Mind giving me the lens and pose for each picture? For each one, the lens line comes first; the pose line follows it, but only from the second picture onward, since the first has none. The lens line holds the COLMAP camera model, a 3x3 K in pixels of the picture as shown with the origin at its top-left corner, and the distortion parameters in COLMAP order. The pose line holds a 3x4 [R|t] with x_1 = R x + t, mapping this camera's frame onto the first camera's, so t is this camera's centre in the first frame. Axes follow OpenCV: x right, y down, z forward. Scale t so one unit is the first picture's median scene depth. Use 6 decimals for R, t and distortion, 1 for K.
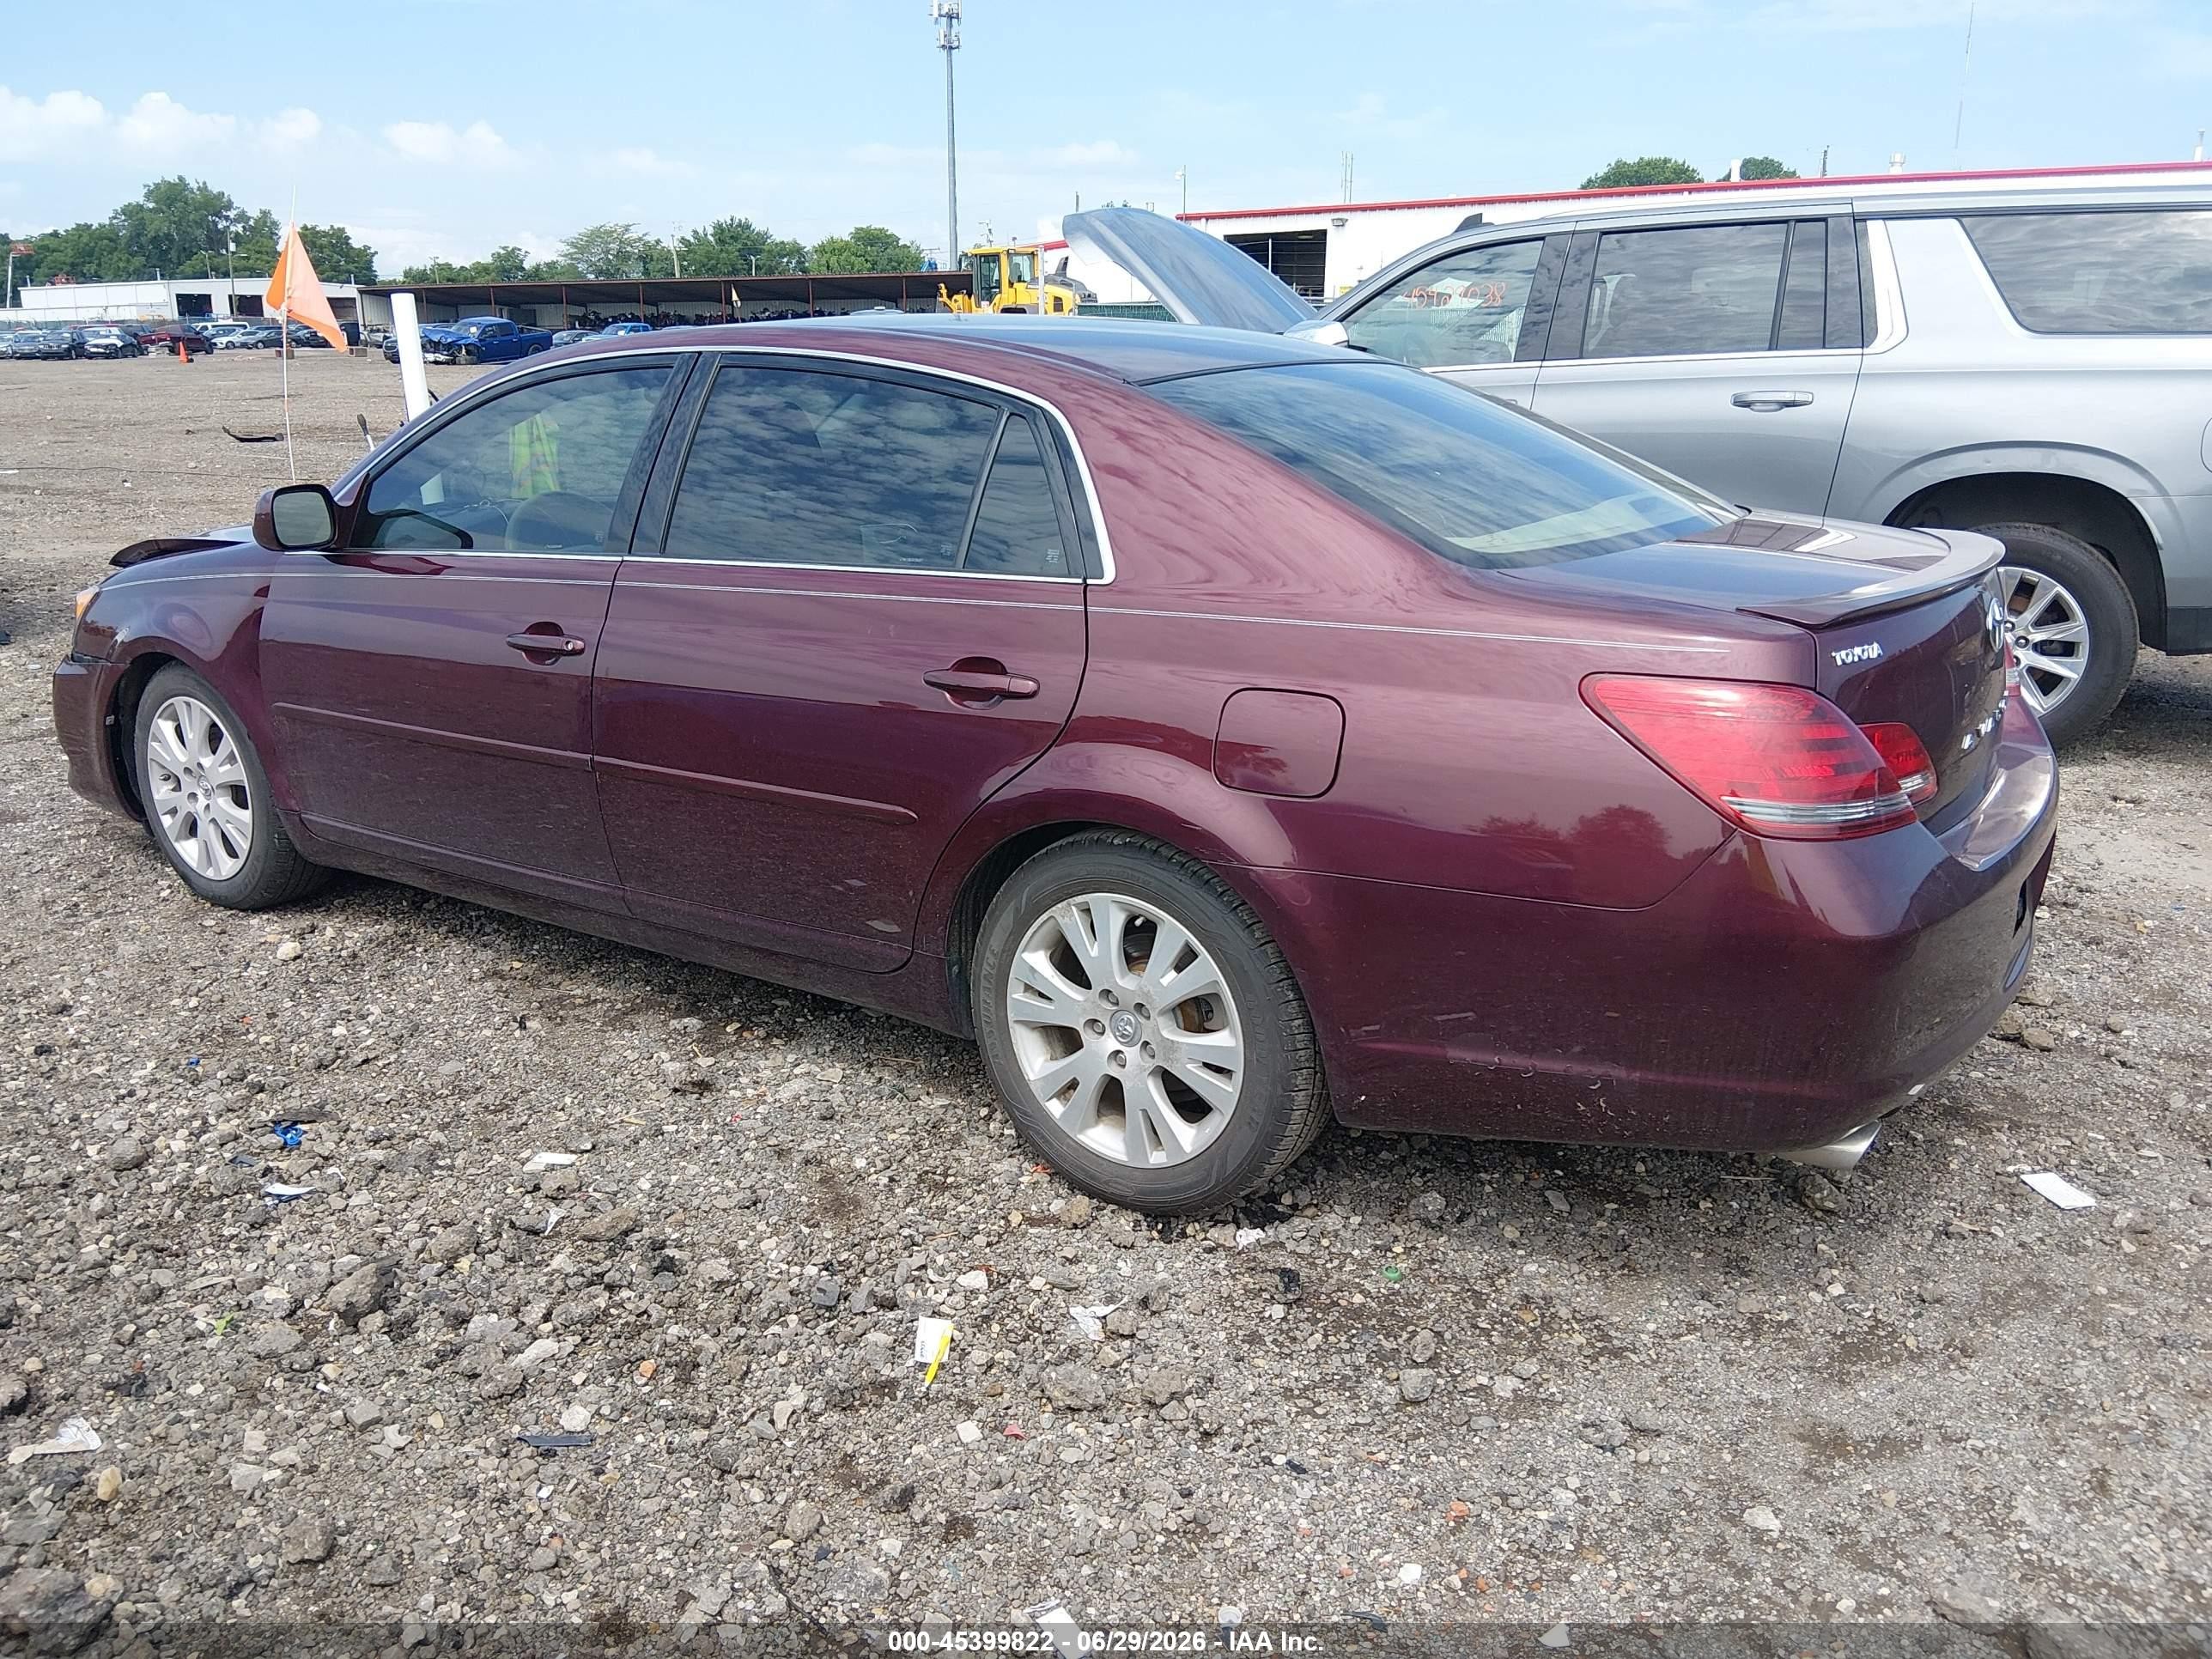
lens RADIAL K [[1994.5, 0, 1070.9], [0, 1994.5, 817.7], [0, 0, 1]] dist [0.103805, -0.257598]
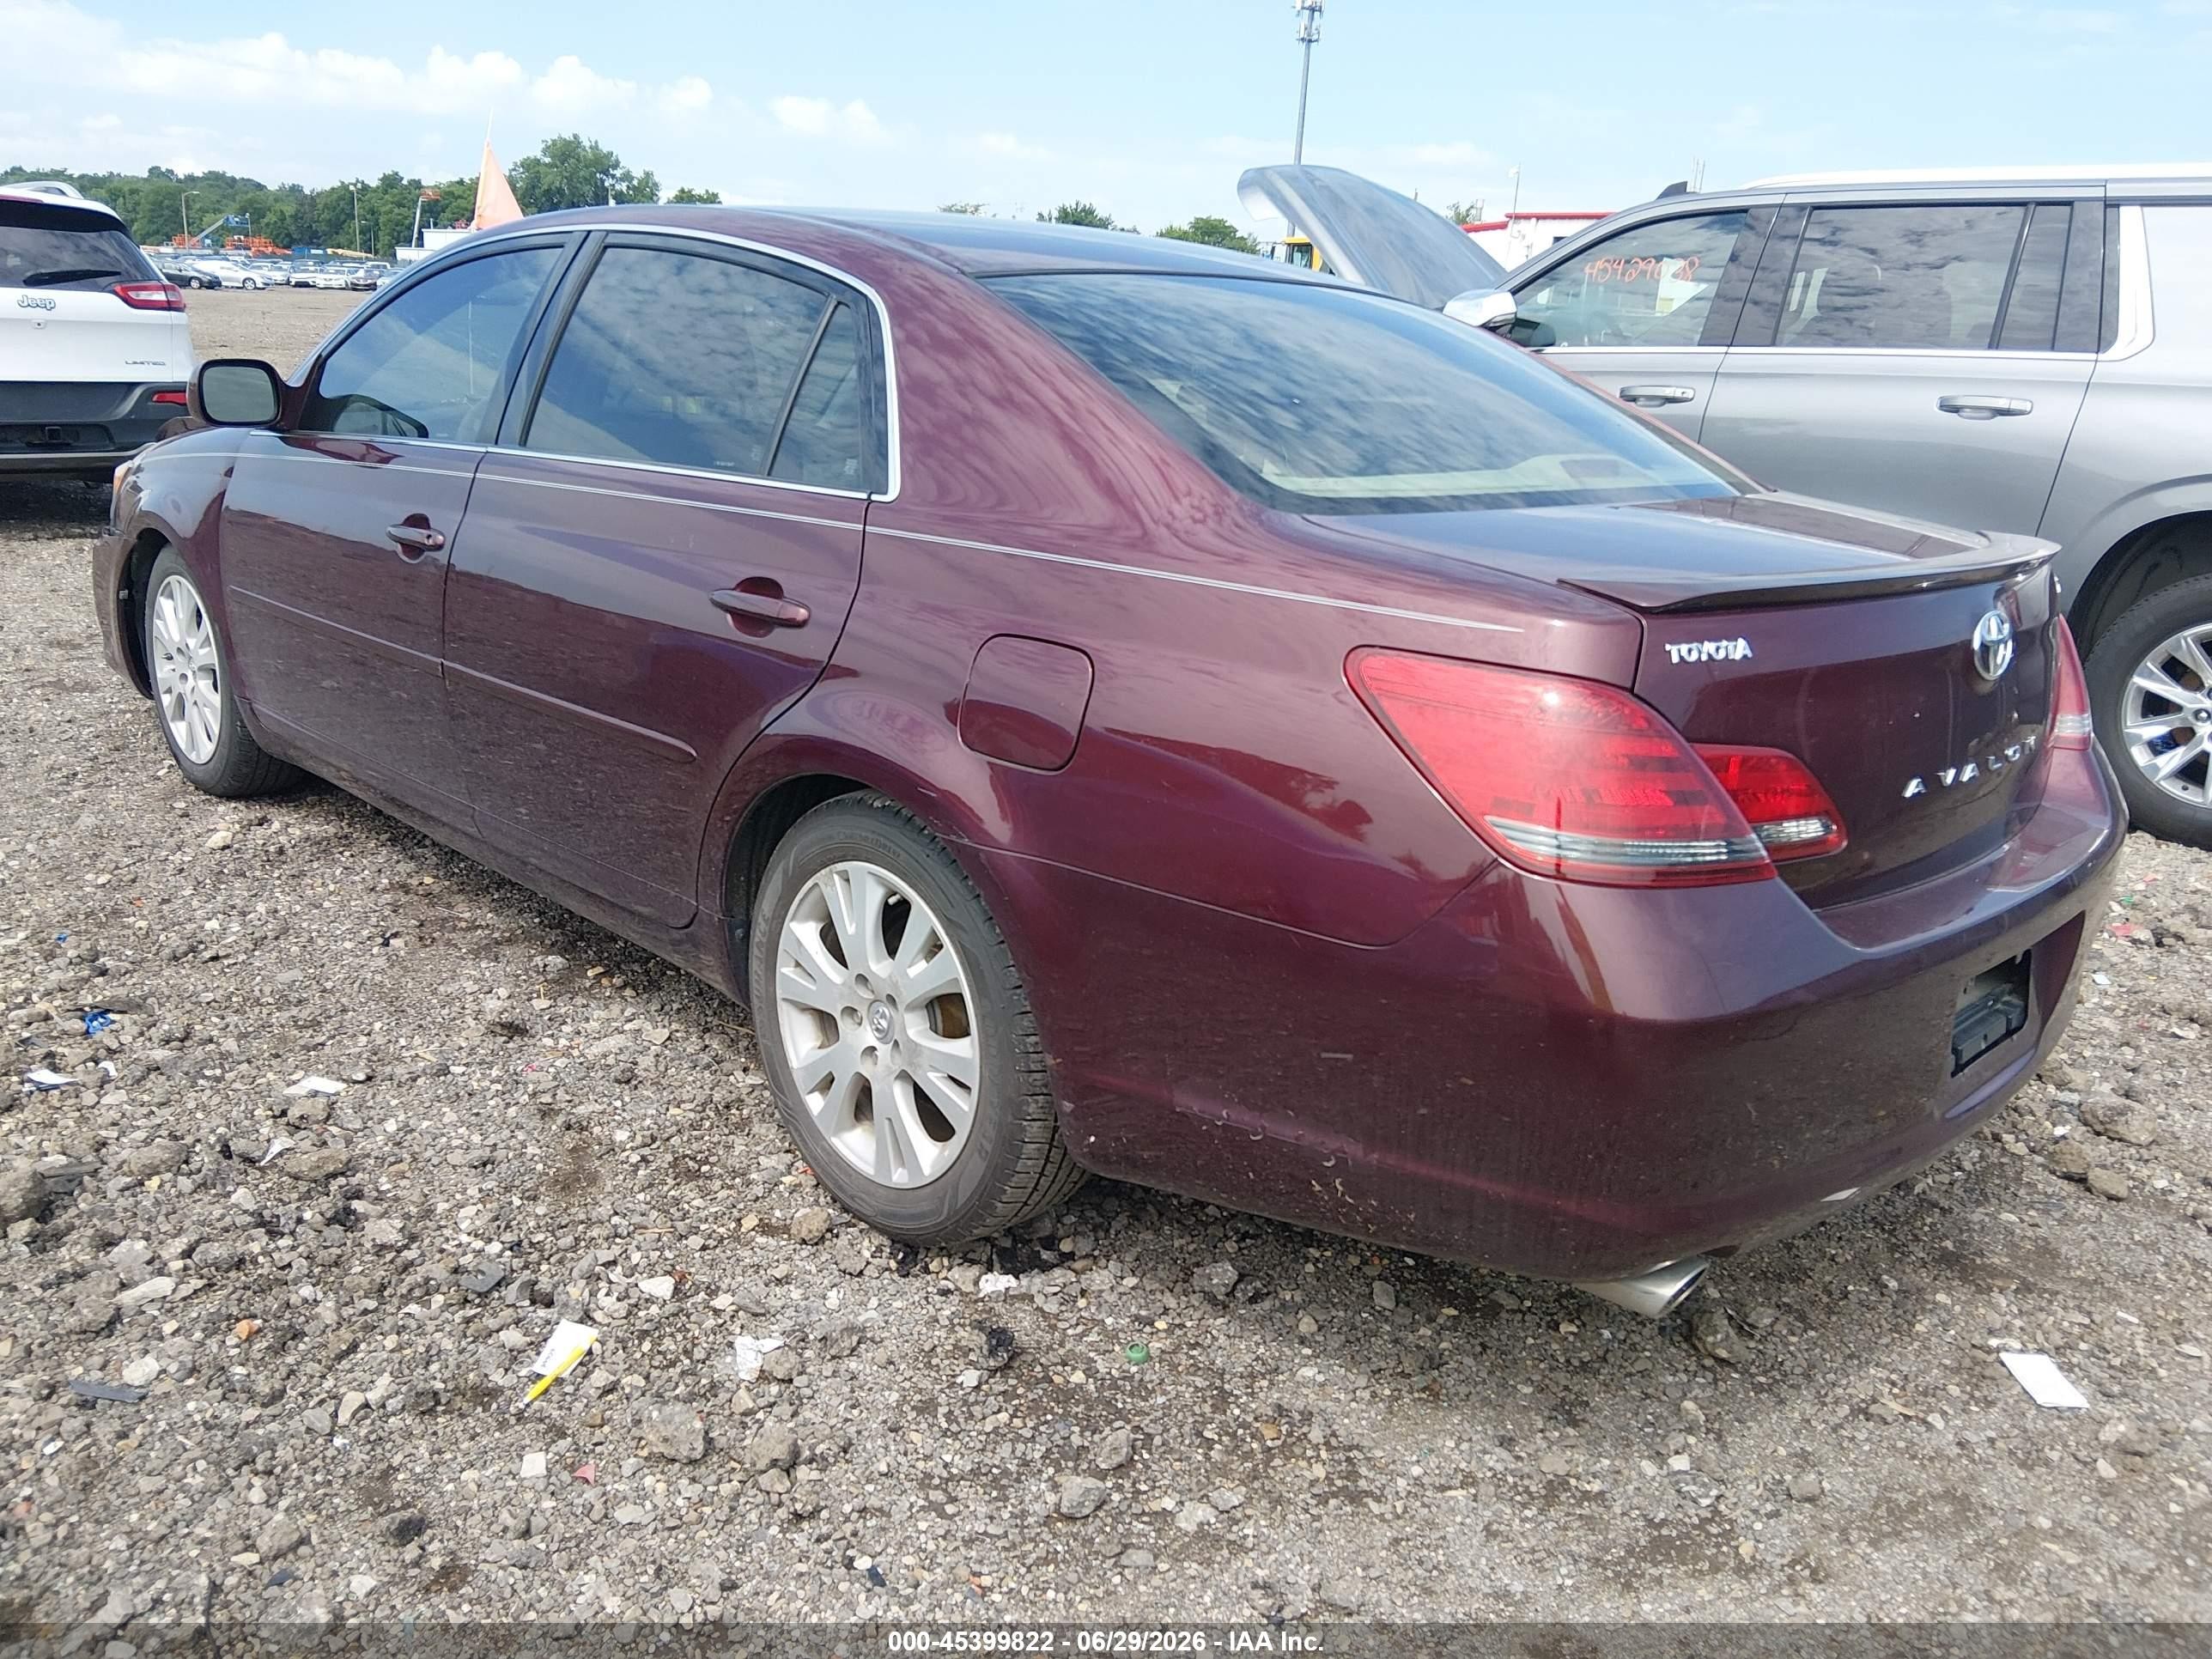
lens RADIAL K [[1885.2, 0, 1155.9], [0, 1885.2, 819.5], [0, 0, 1]] dist [0.092761, -0.205199]
pose [[0.976768, 0.107112, -0.185609, 0.282844], [-0.107065, 0.994199, 0.010302, -0.002259], [0.185636, 0.009810, 0.982570, 0.219226]]
